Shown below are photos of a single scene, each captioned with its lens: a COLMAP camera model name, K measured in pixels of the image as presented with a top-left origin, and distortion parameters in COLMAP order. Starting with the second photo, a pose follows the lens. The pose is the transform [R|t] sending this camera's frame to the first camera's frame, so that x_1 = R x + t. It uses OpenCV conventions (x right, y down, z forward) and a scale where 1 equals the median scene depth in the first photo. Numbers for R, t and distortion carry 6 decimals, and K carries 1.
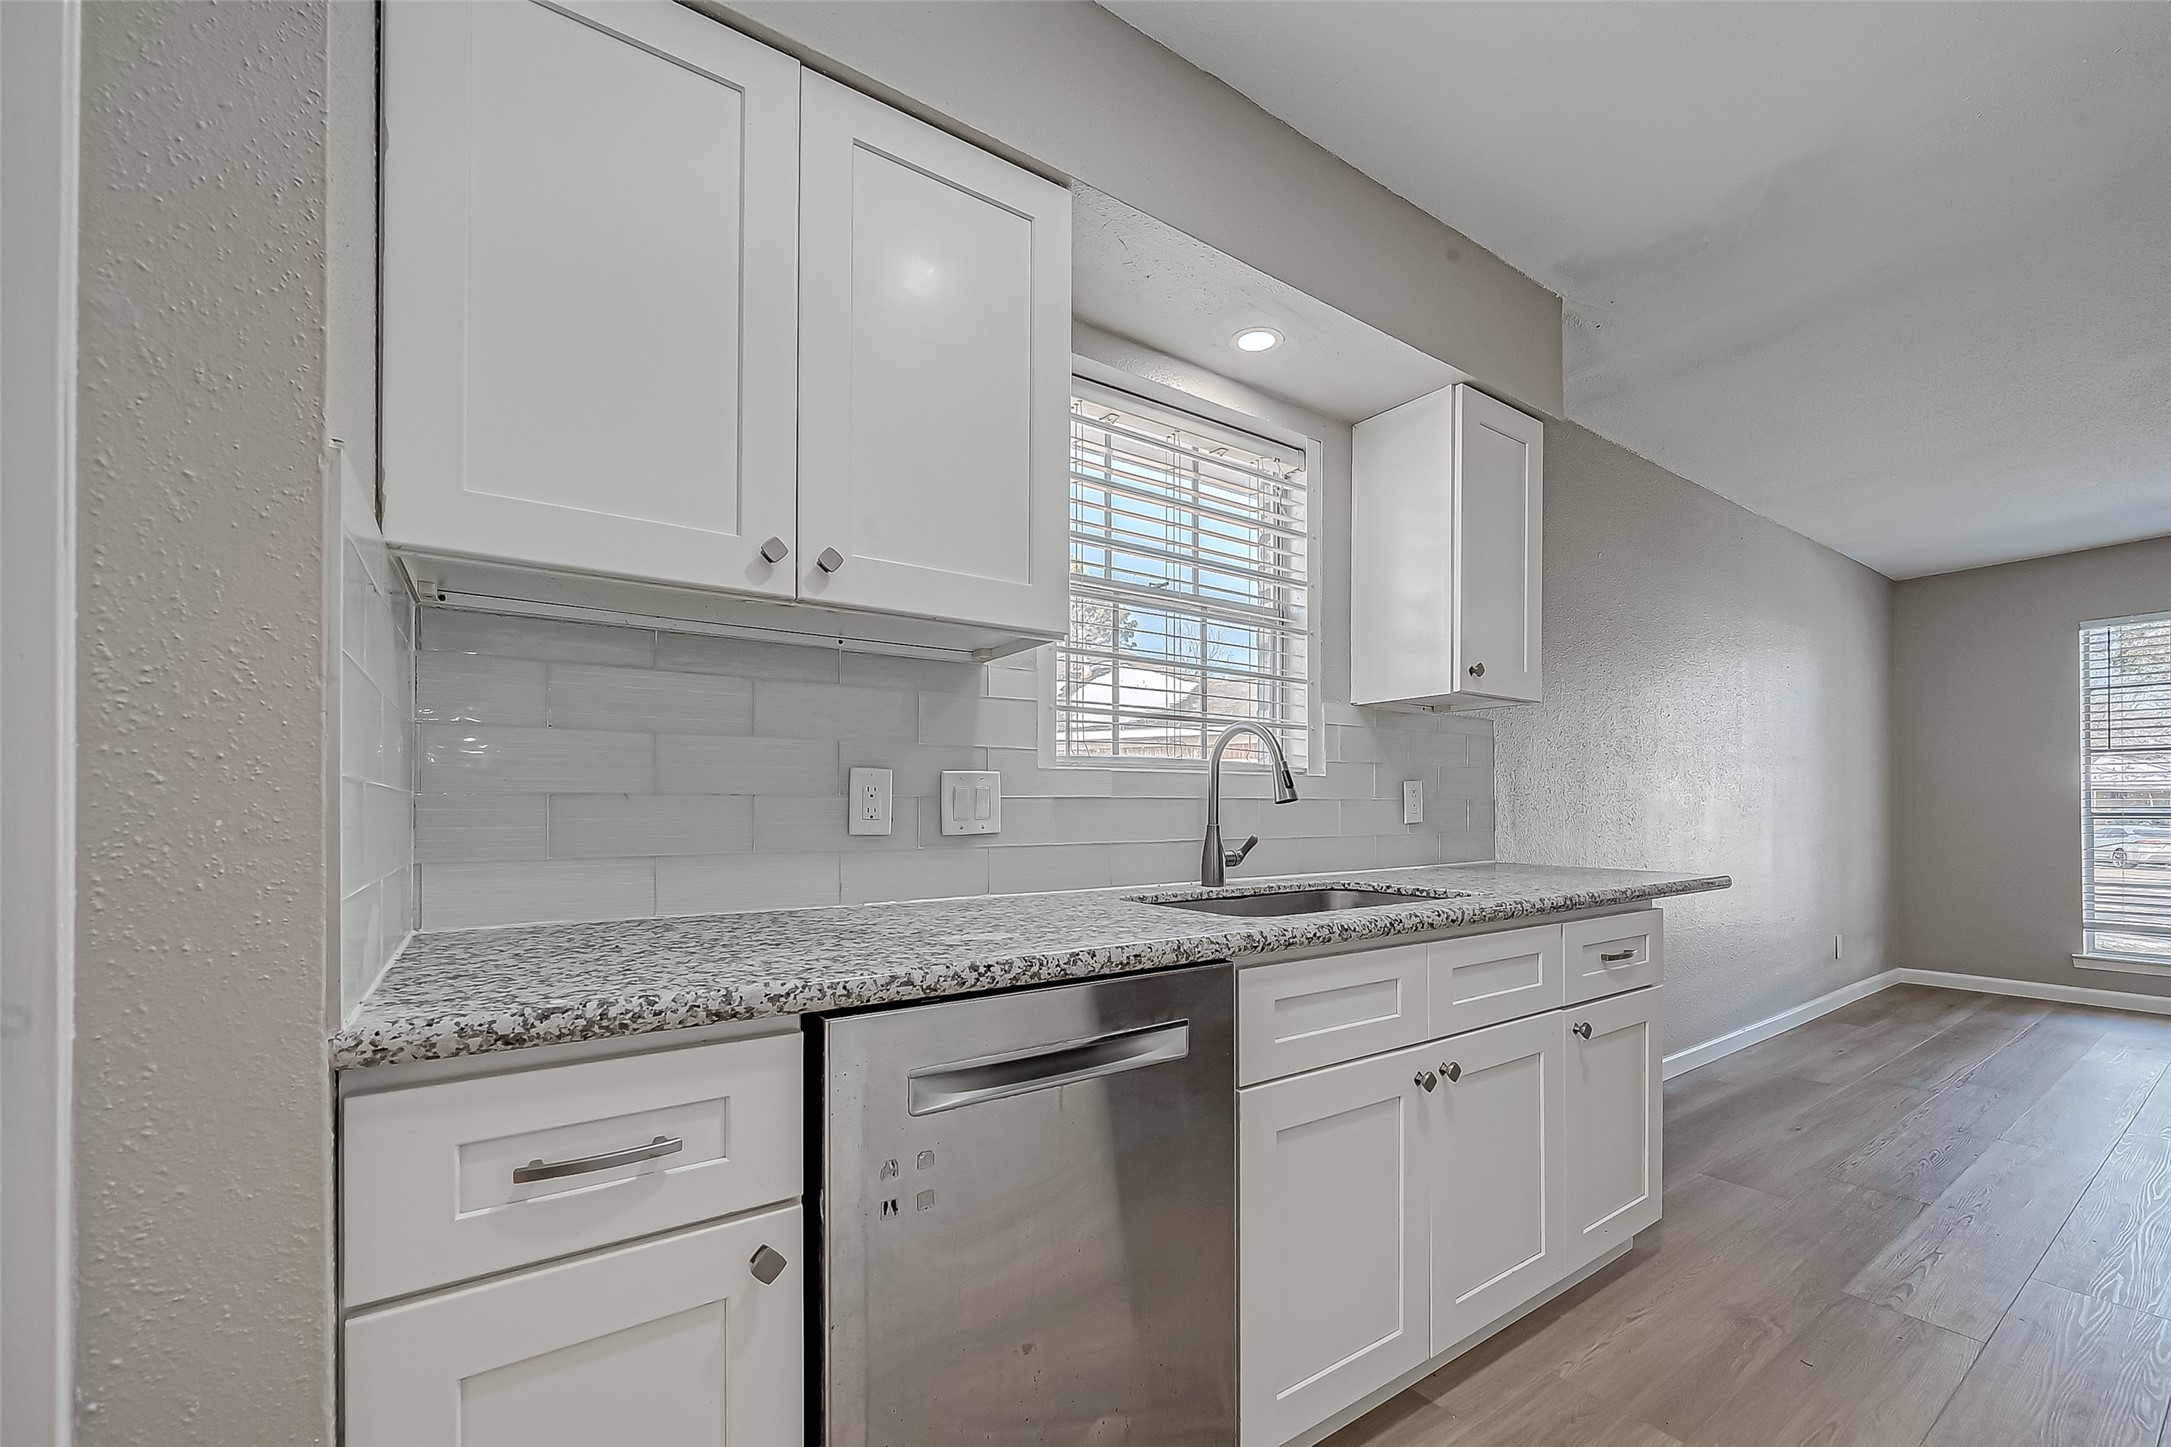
lens RADIAL K [[880.0, 0, 1082.1], [0, 880.0, 808.6], [0, 0, 1]] dist [-0.003610, -0.000094]
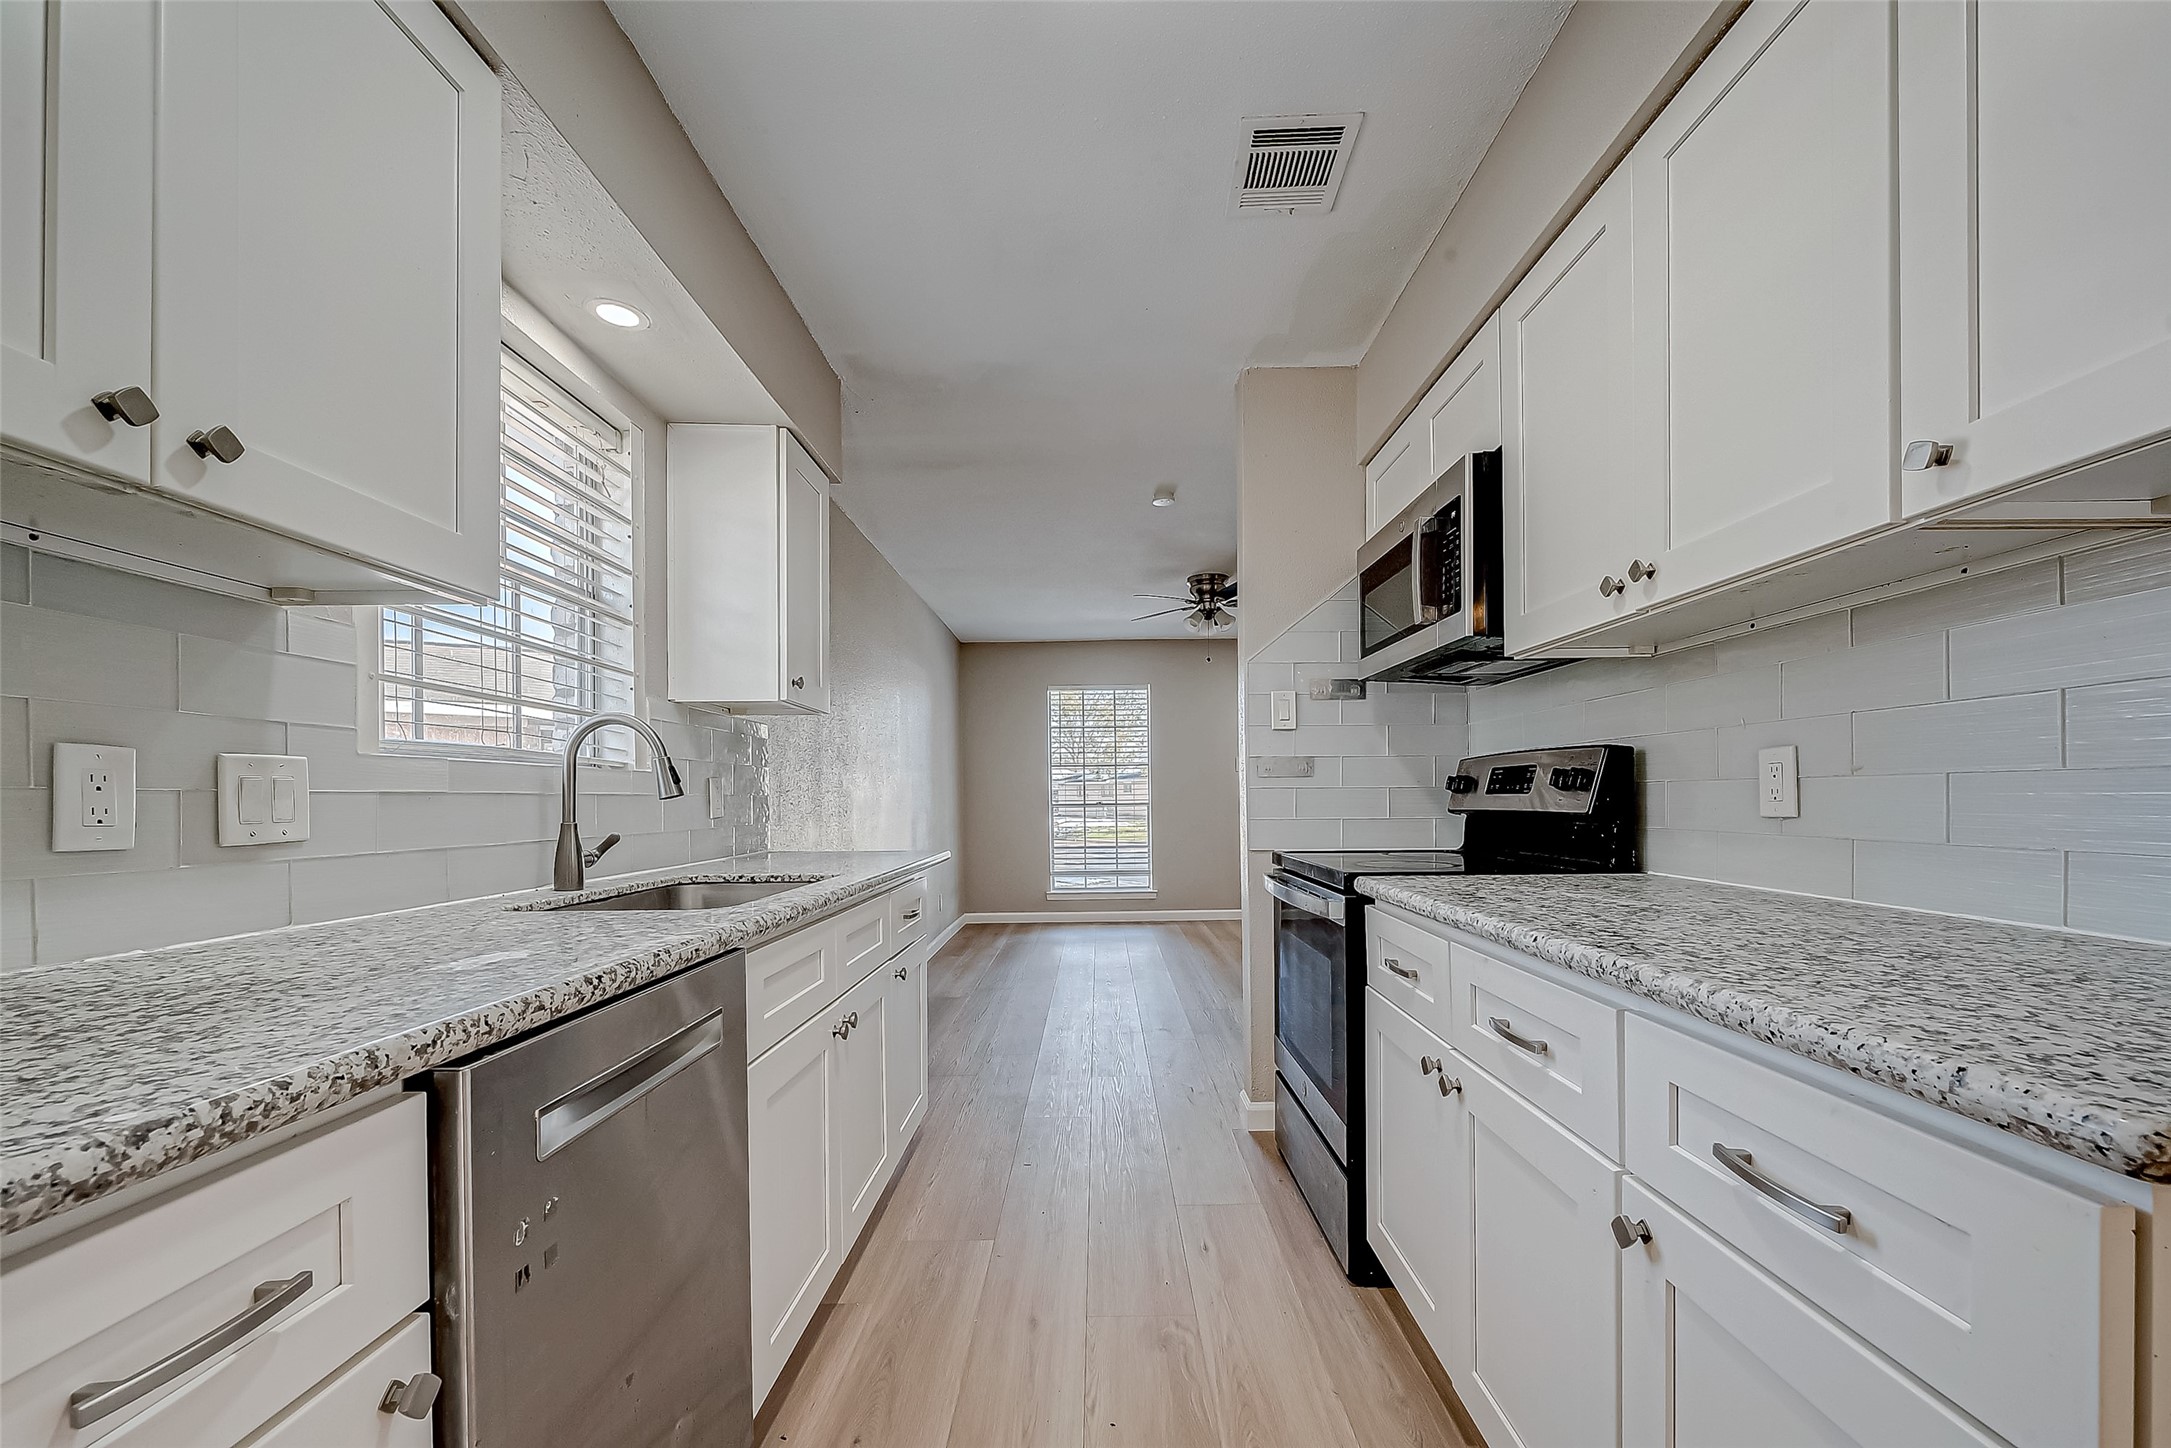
lens RADIAL K [[876.2, 0, 1117.0], [0, 876.2, 804.4], [0, 0, 1]] dist [0.000518, 0.000034]
pose [[0.546354, -0.007227, 0.837523, -0.350158], [0.007133, 0.999967, 0.003975, -0.000126], [-0.837524, 0.003802, 0.546387, 0.031569]]
